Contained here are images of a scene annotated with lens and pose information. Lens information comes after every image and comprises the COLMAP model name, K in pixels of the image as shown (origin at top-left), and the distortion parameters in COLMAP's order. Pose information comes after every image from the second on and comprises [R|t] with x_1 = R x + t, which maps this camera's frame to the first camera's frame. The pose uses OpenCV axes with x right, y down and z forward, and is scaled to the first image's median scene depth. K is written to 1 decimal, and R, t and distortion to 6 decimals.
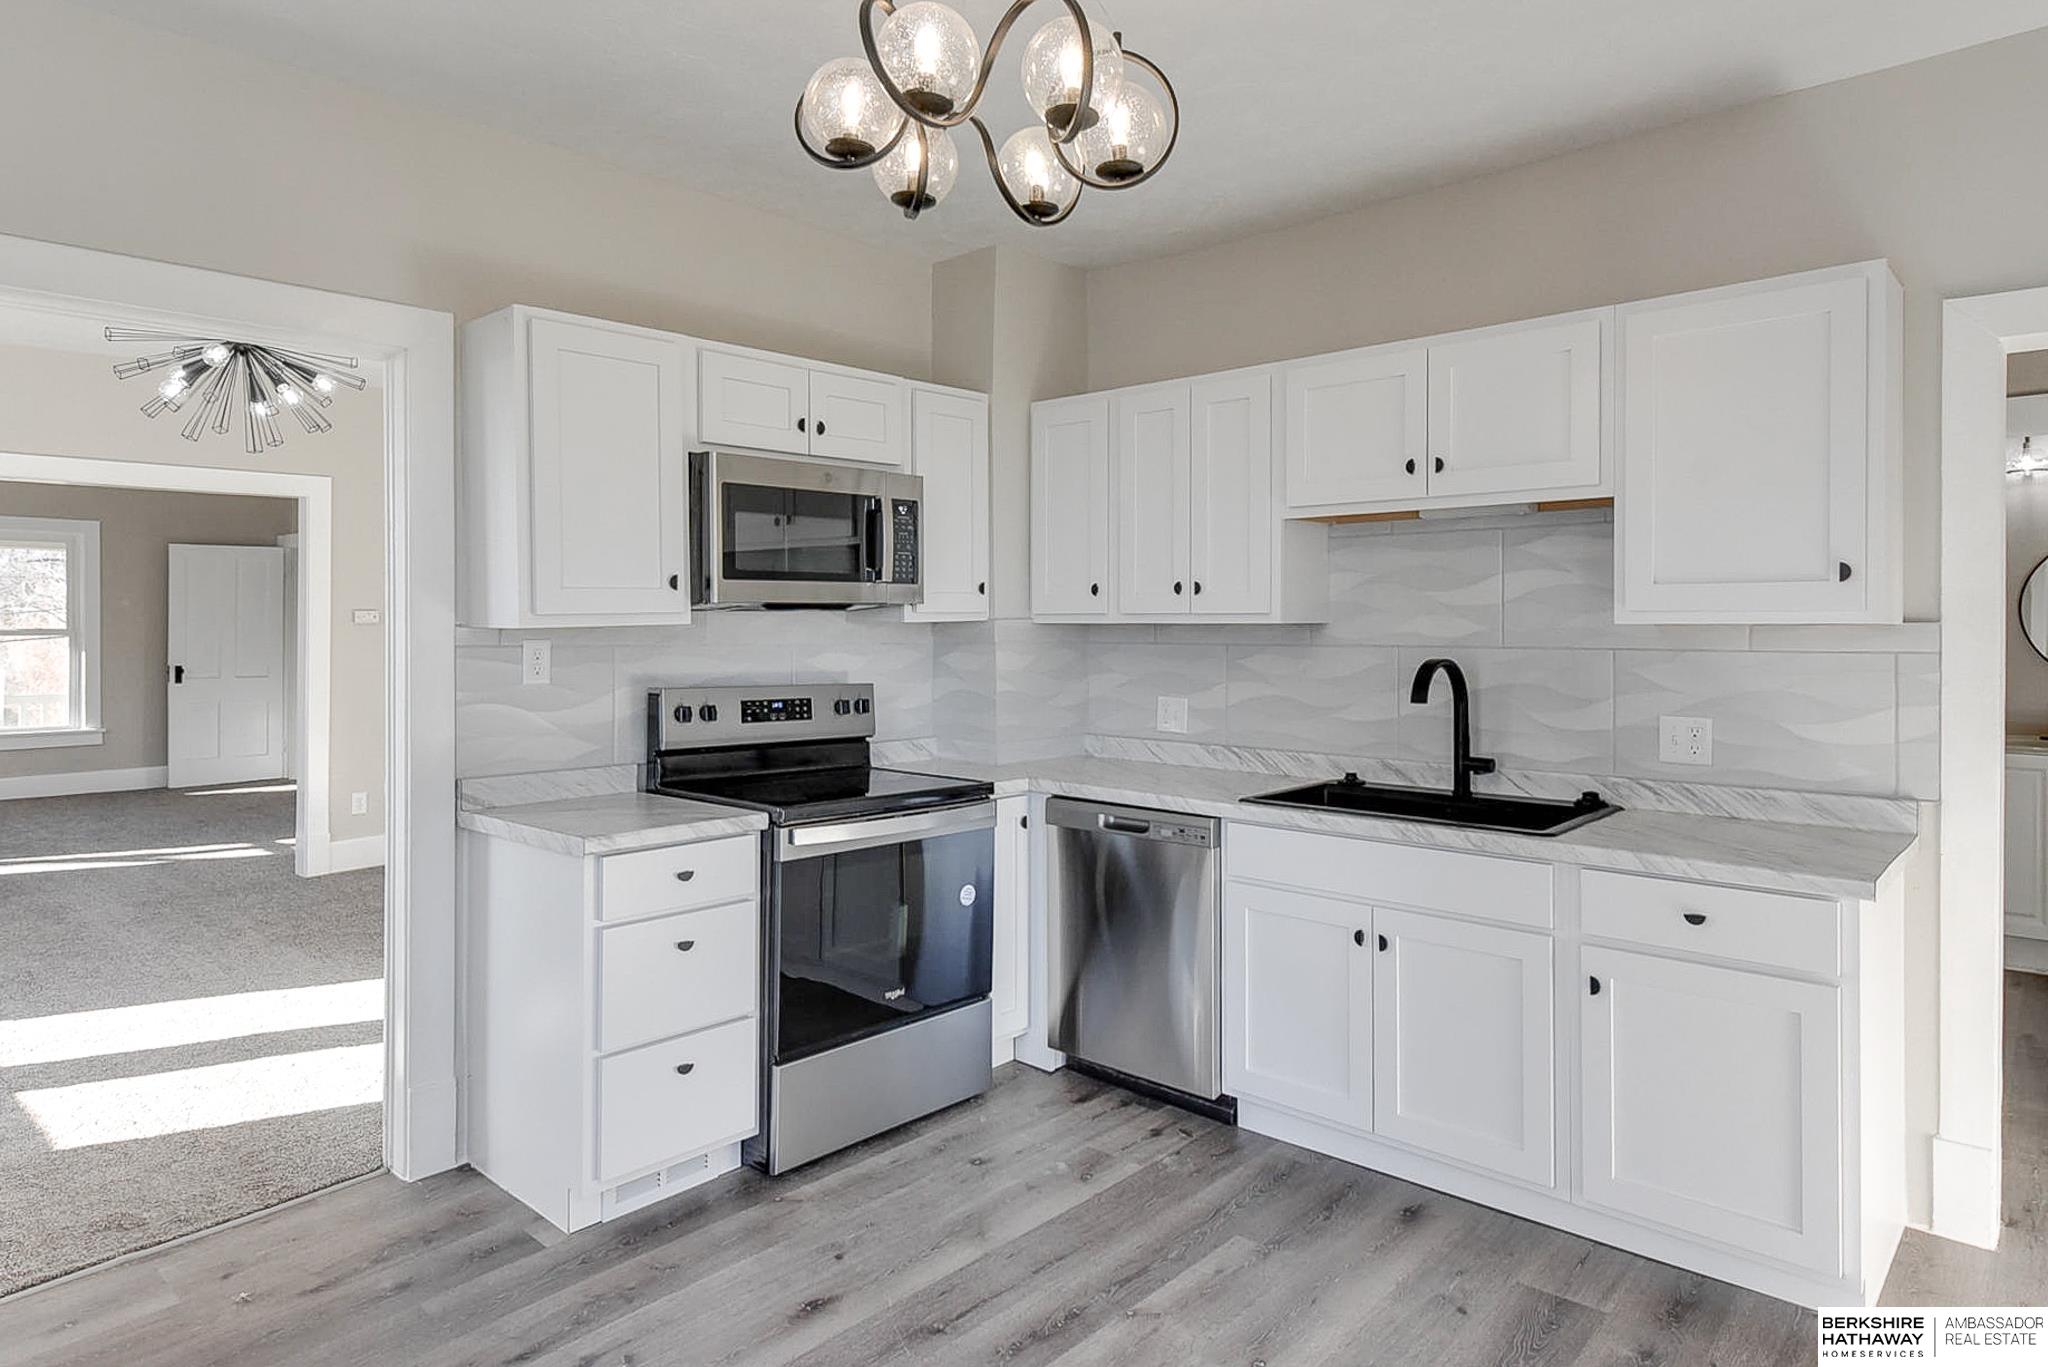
lens RADIAL K [[1140.6, 0, 1099.0], [0, 1140.6, 630.3], [0, 0, 1]] dist [0.004673, -0.002451]
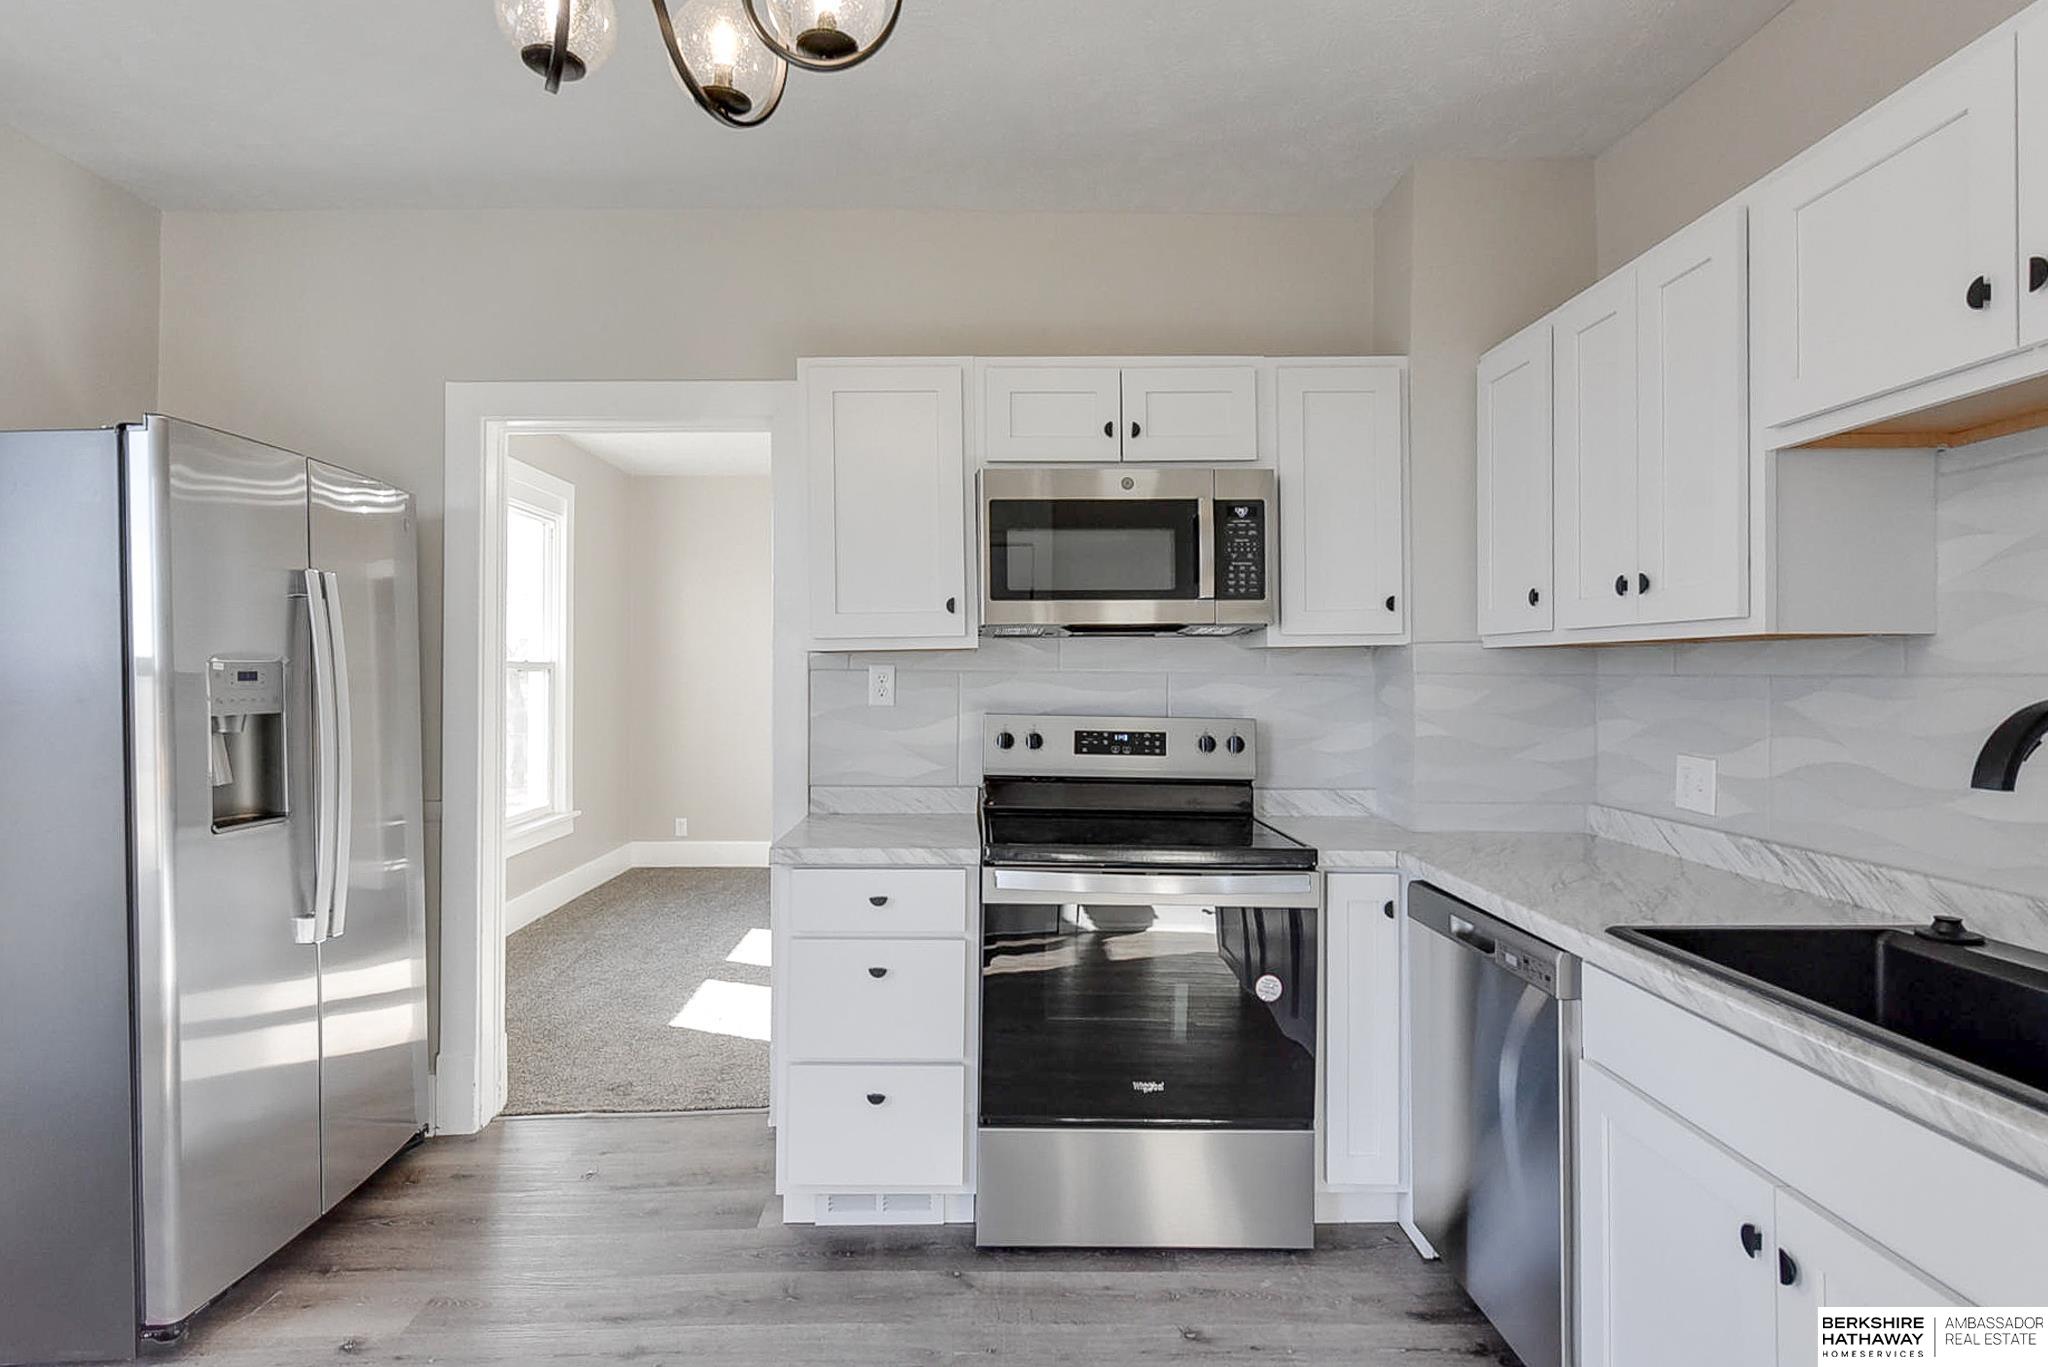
lens RADIAL K [[1052.2, 0, 1039.5], [0, 1052.2, 663.2], [0, 0, 1]] dist [0.005395, -0.003263]
pose [[0.671032, -0.008113, -0.741384, 0.309797], [-0.003531, 0.999894, -0.014138, 0.017723], [0.741420, 0.012105, 0.670932, 0.379620]]
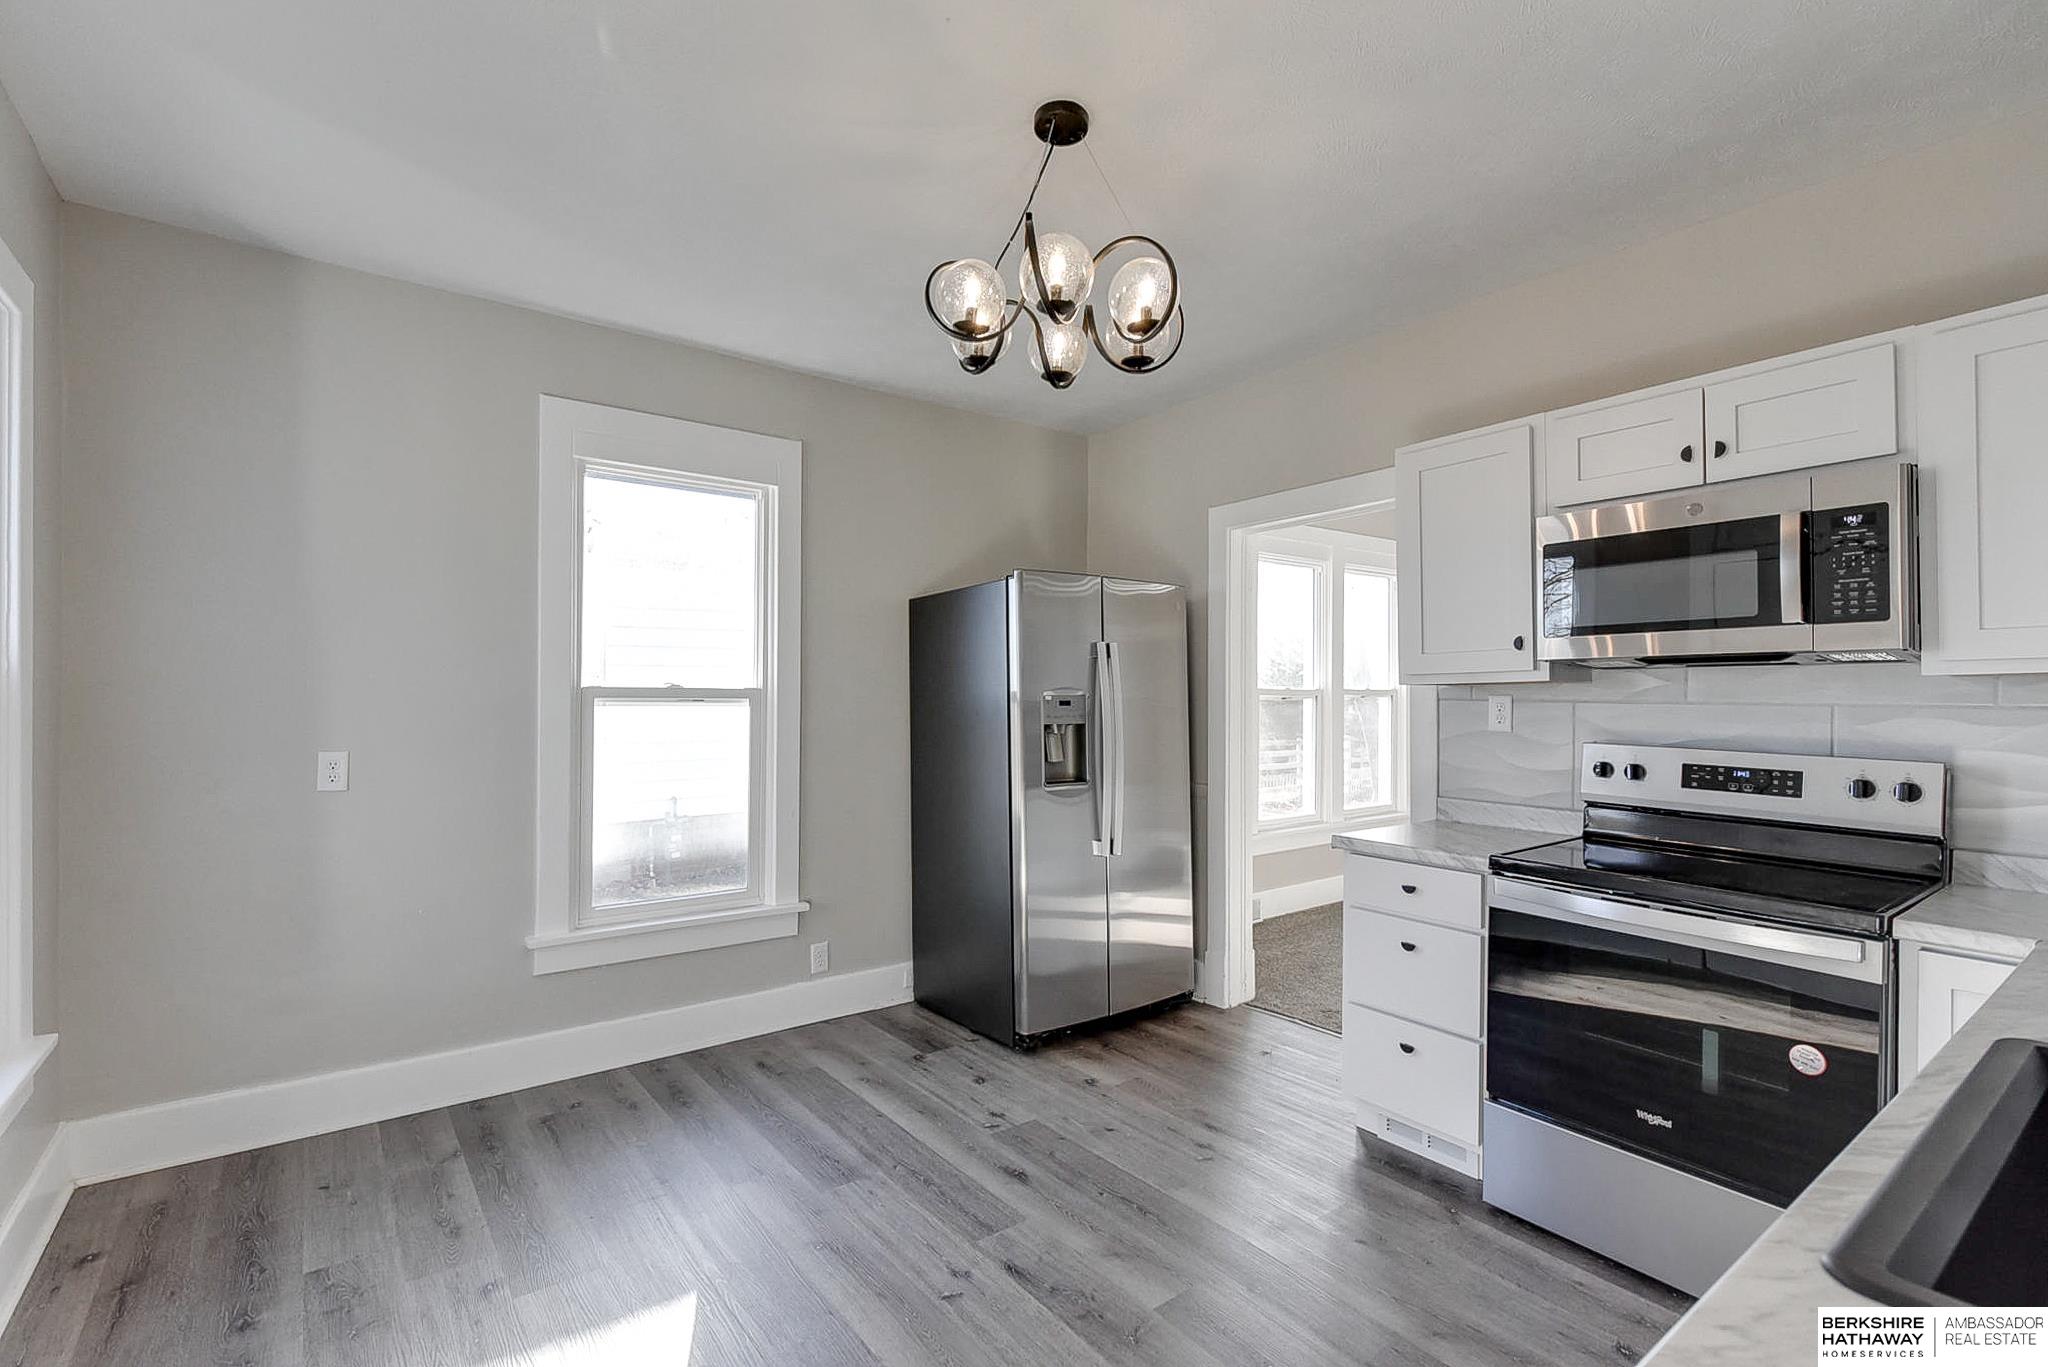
lens RADIAL K [[973.9, 0, 1024.6], [0, 973.9, 689.4], [0, 0, 1]] dist [0.001640, -0.000439]
pose [[-0.228611, -0.004939, -0.973505, 0.565480], [-0.006454, 0.999973, -0.003558, 0.007728], [0.973497, 0.005470, -0.228636, 0.644481]]
